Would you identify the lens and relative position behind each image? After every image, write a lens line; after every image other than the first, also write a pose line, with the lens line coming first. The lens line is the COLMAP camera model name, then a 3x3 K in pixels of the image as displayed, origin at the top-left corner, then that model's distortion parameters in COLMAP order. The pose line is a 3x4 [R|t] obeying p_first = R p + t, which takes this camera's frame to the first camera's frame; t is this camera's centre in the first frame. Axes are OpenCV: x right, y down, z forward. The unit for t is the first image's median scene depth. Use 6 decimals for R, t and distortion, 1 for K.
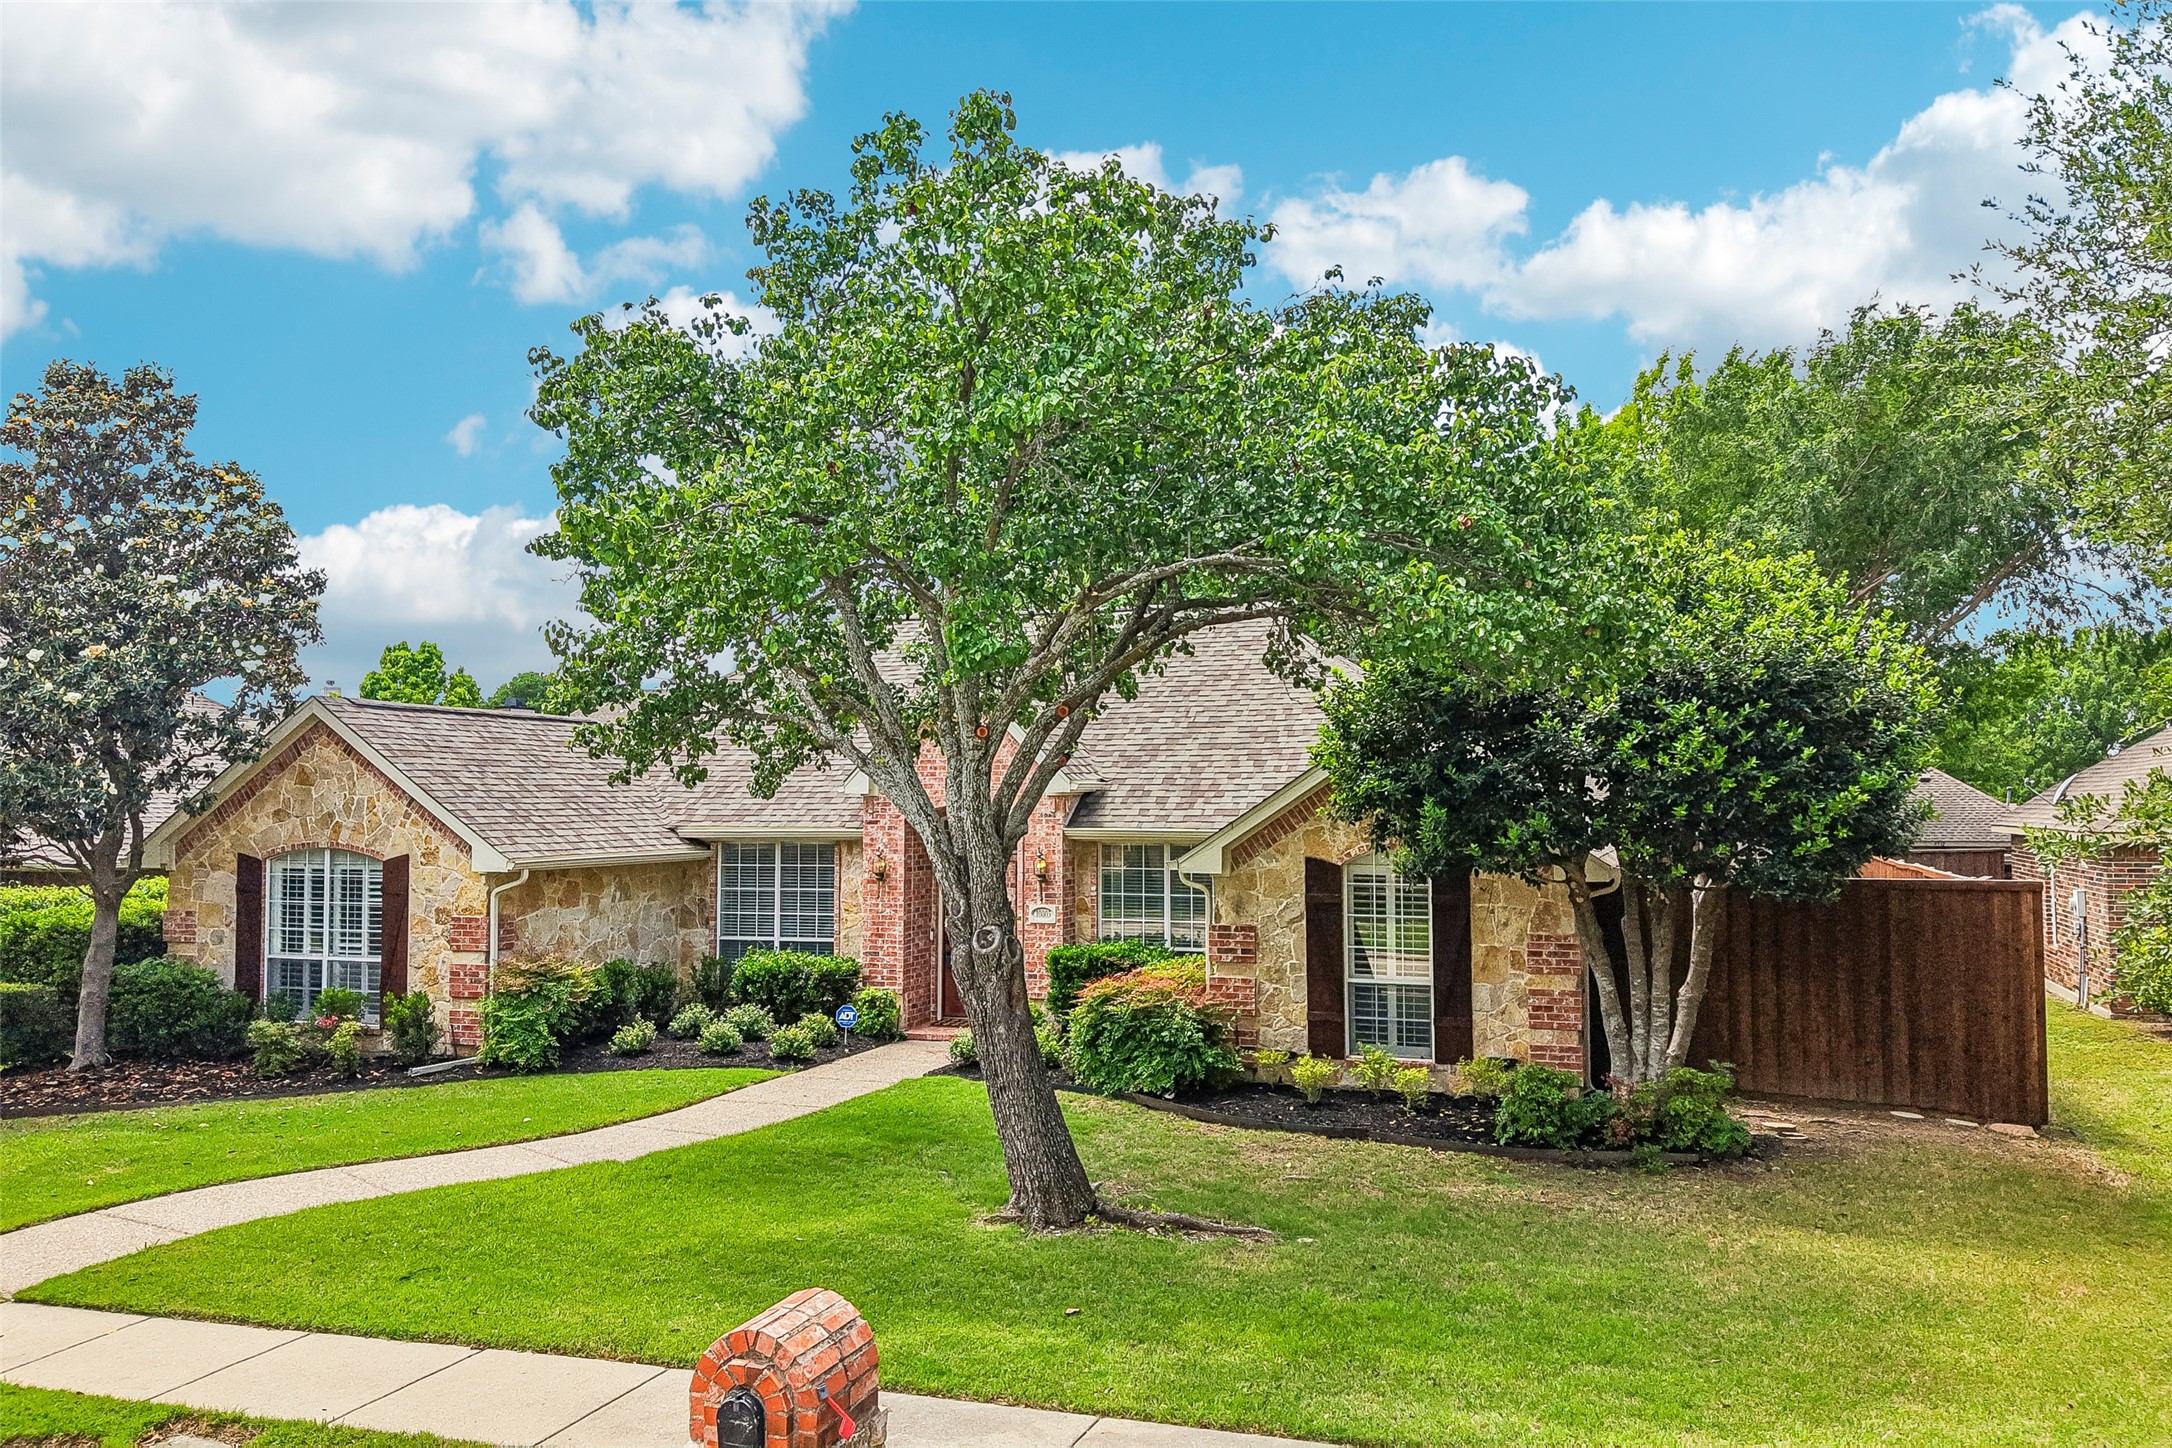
lens RADIAL K [[1608.2, 0, 1086.0], [0, 1608.2, 724.0], [0, 0, 1]] dist [0.165599, -0.208882]
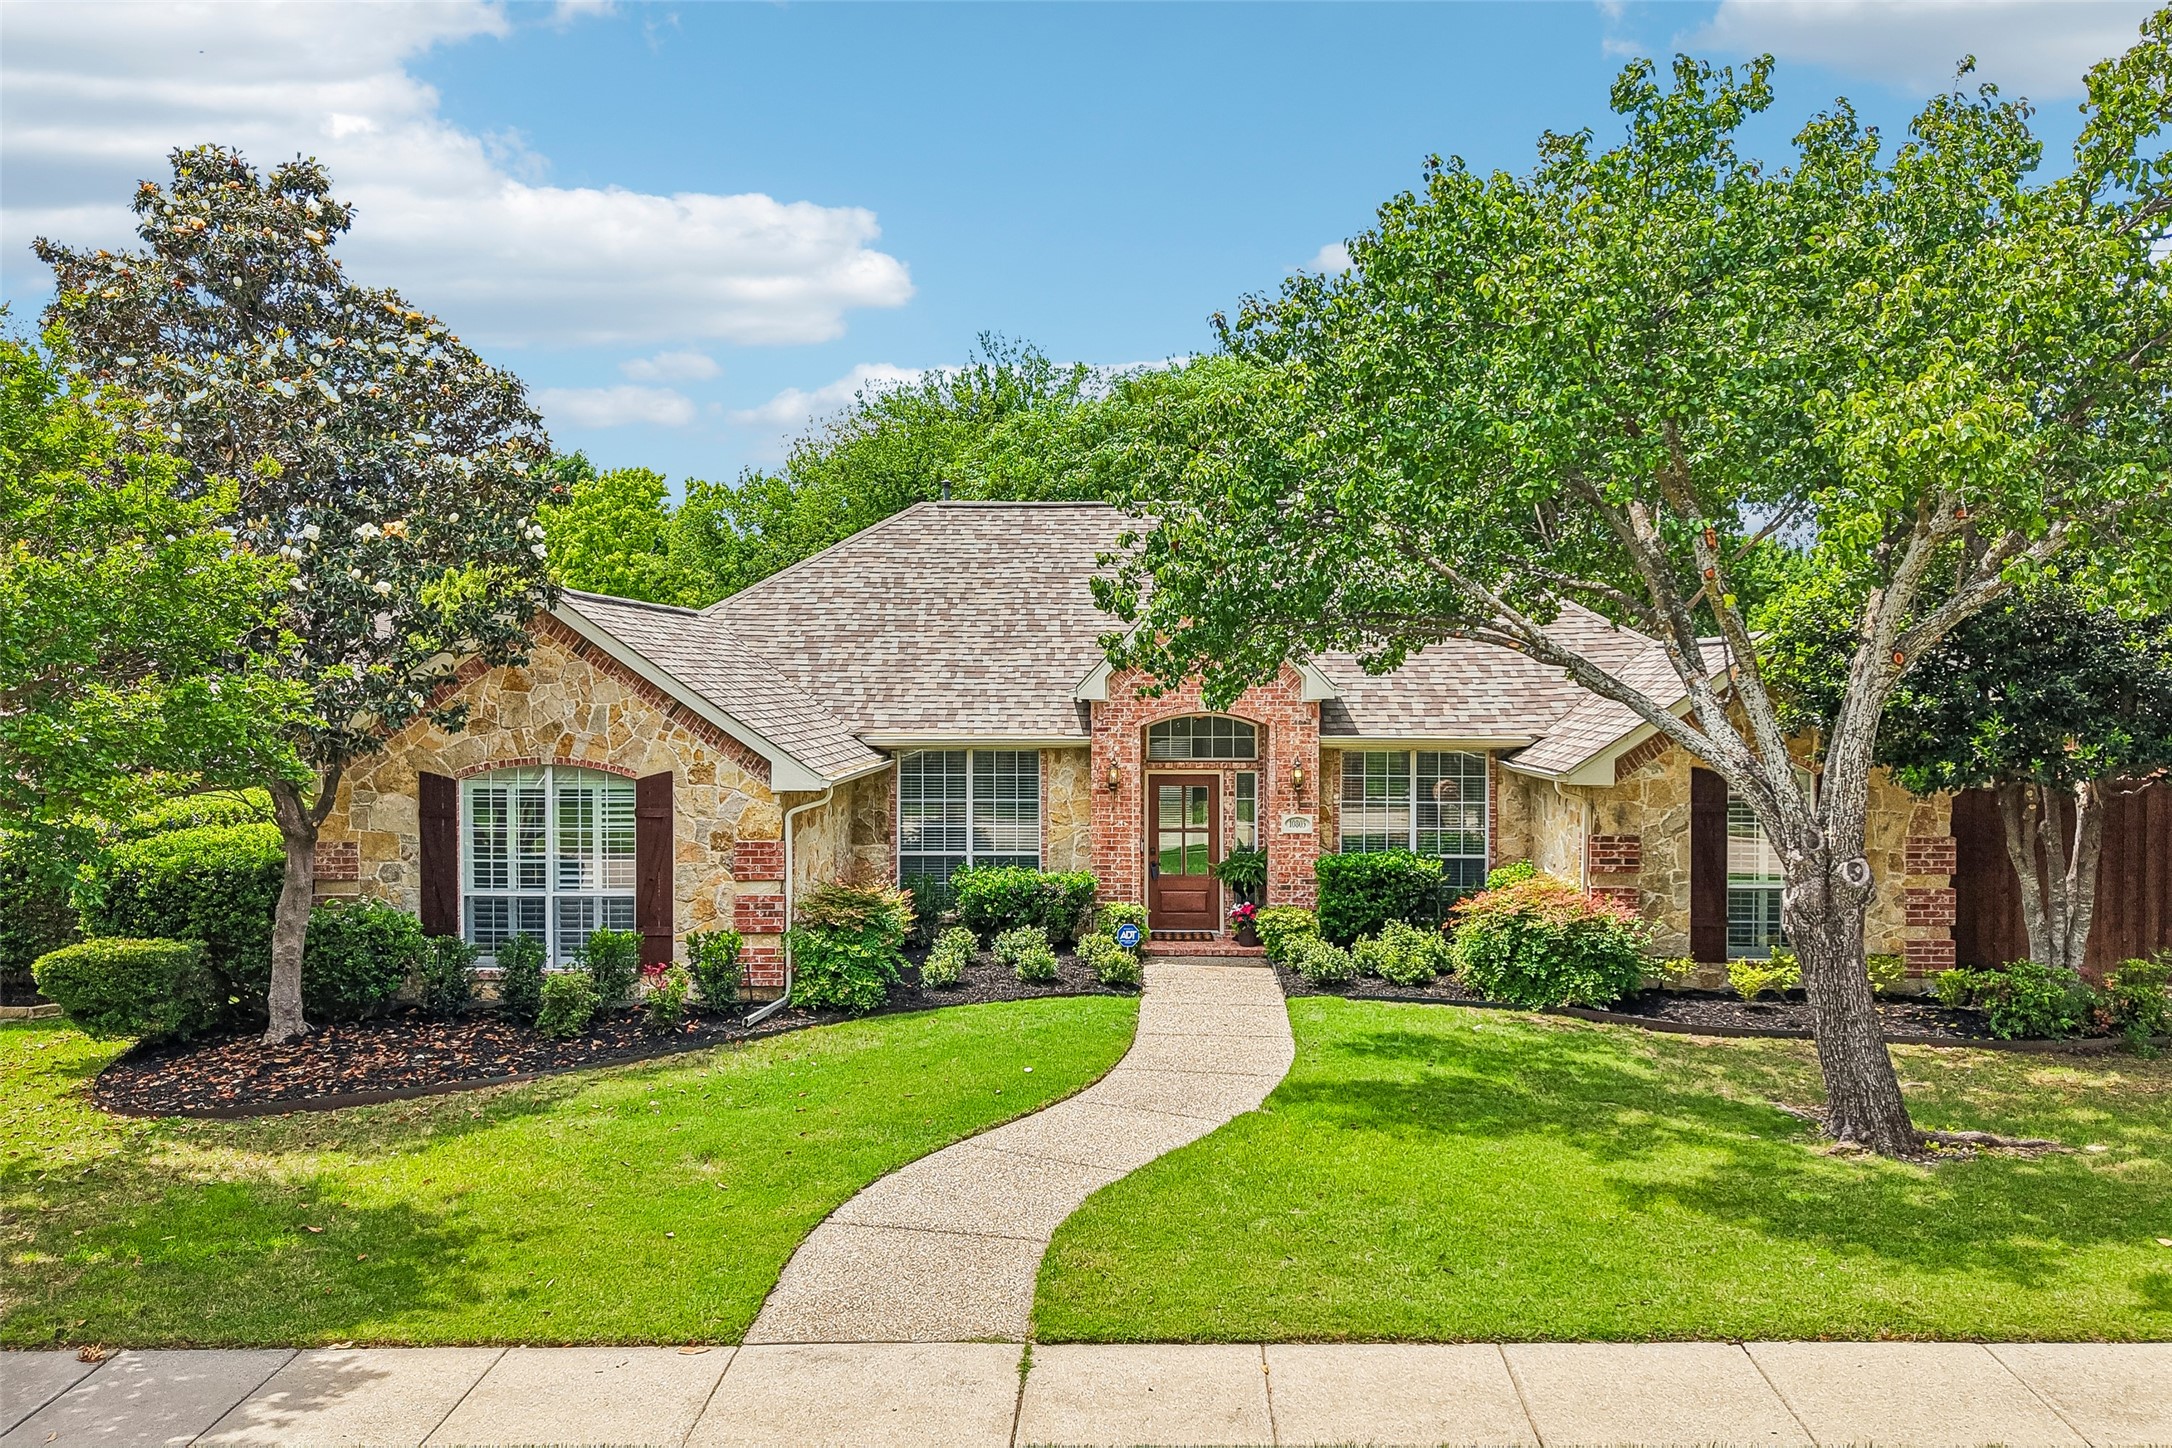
lens RADIAL K [[1608.2, 0, 1086.0], [0, 1608.2, 724.0], [0, 0, 1]] dist [0.165599, -0.208882]
pose [[0.953848, -0.007444, 0.300197, -0.463098], [-0.015618, 0.997110, 0.074351, -0.012675], [-0.299882, -0.075608, 0.950975, 0.125269]]
